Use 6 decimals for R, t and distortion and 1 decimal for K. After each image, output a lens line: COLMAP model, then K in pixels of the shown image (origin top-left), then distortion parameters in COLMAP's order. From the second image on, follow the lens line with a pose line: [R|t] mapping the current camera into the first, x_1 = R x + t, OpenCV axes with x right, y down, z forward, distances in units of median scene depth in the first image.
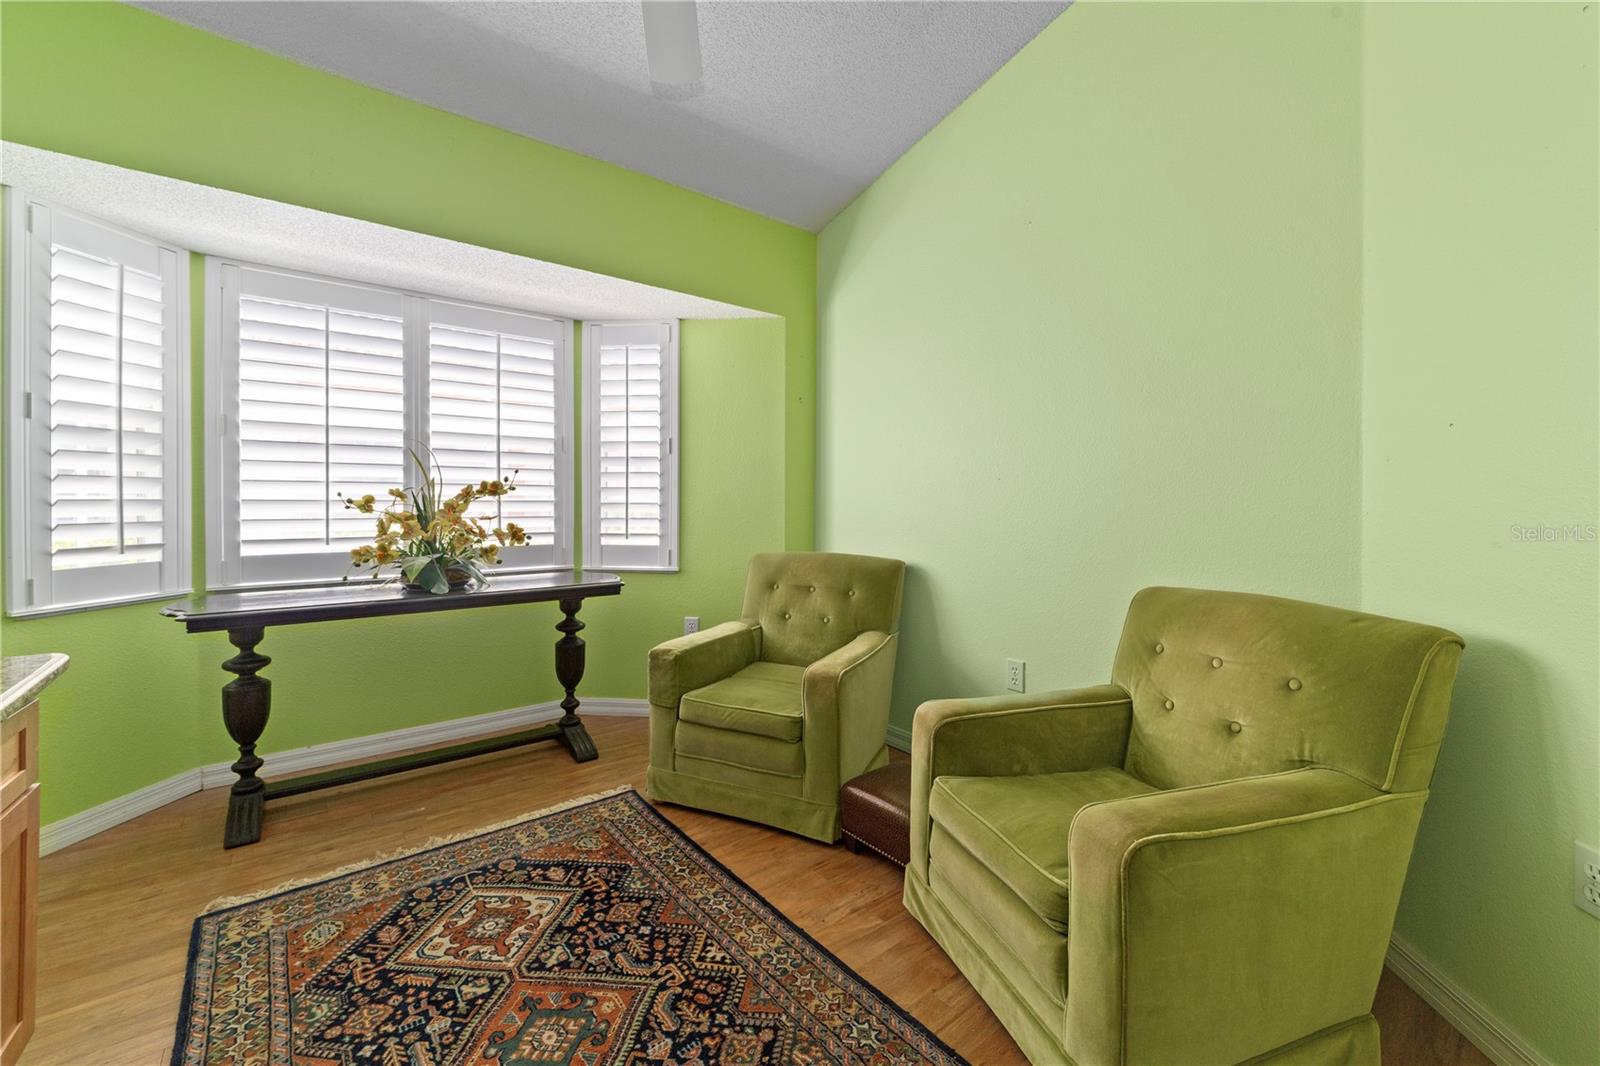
lens RADIAL K [[645.6, 0, 800.3], [0, 645.6, 503.7], [0, 0, 1]] dist [-0.000824, -0.000134]
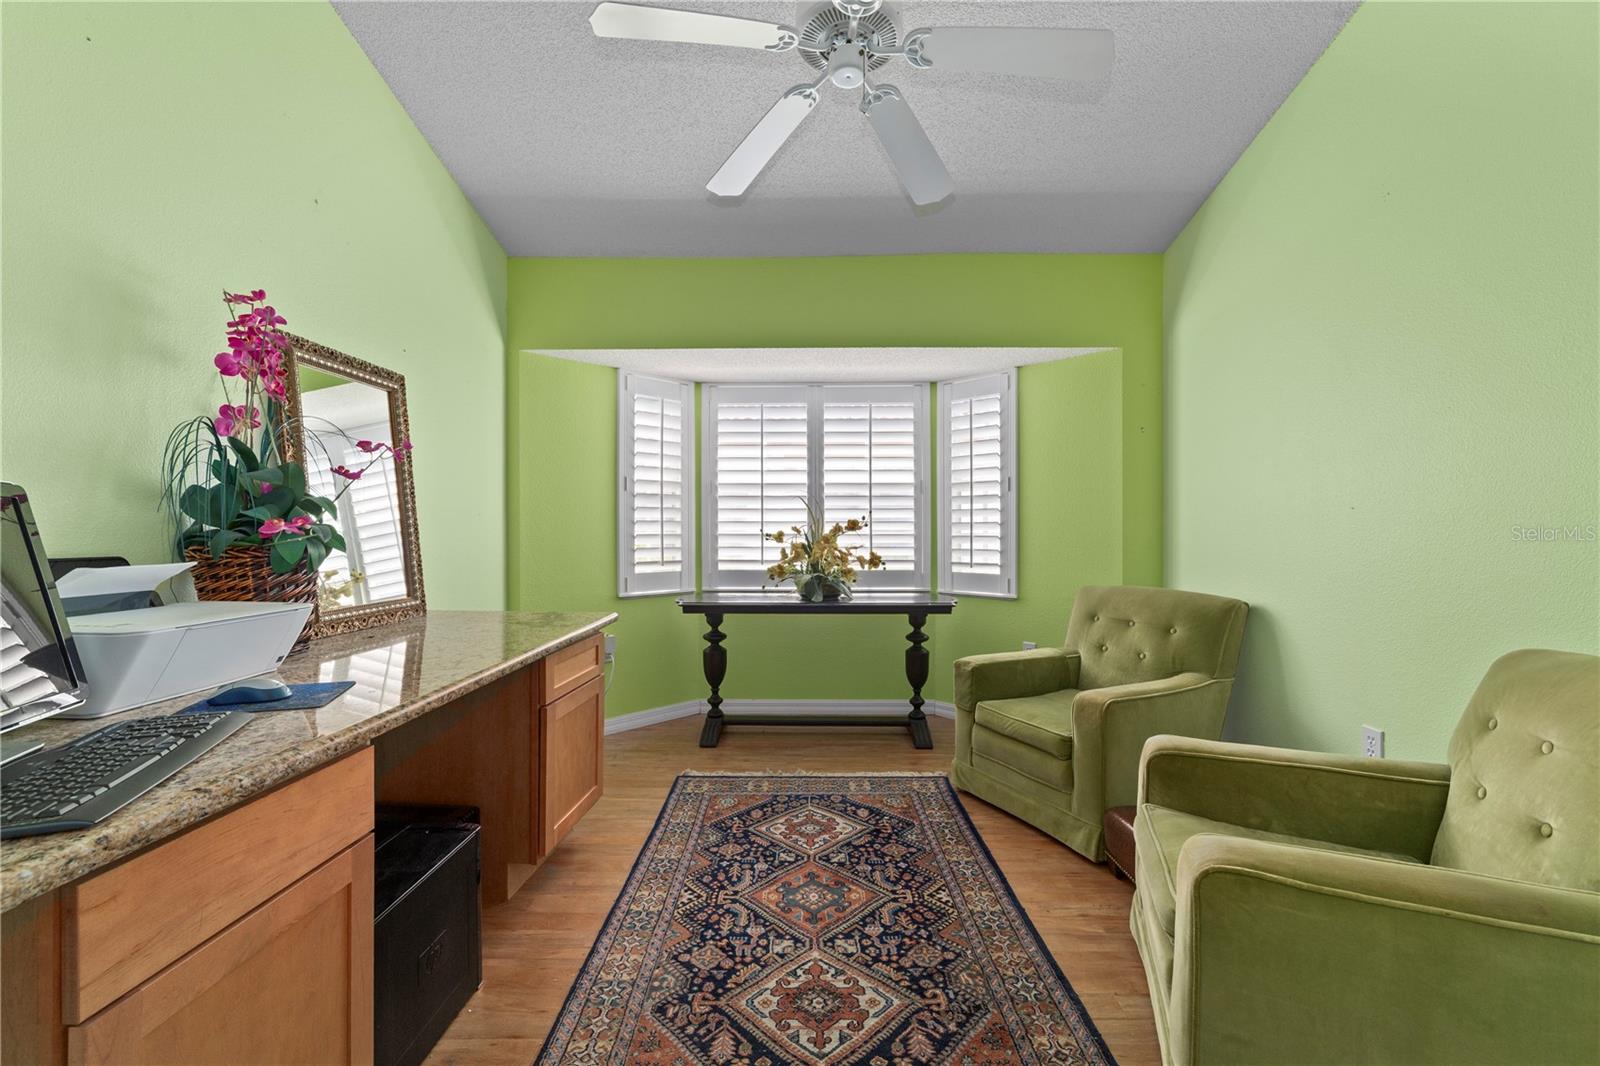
lens RADIAL K [[632.7, 0, 800.0], [0, 632.7, 533.0], [0, 0, 1]] dist [0.000083, 0.000116]
pose [[0.780792, -0.002499, -0.624786, 0.310439], [-0.000207, 0.999991, -0.004259, -0.002951], [0.624791, 0.003454, 0.780784, -0.100704]]
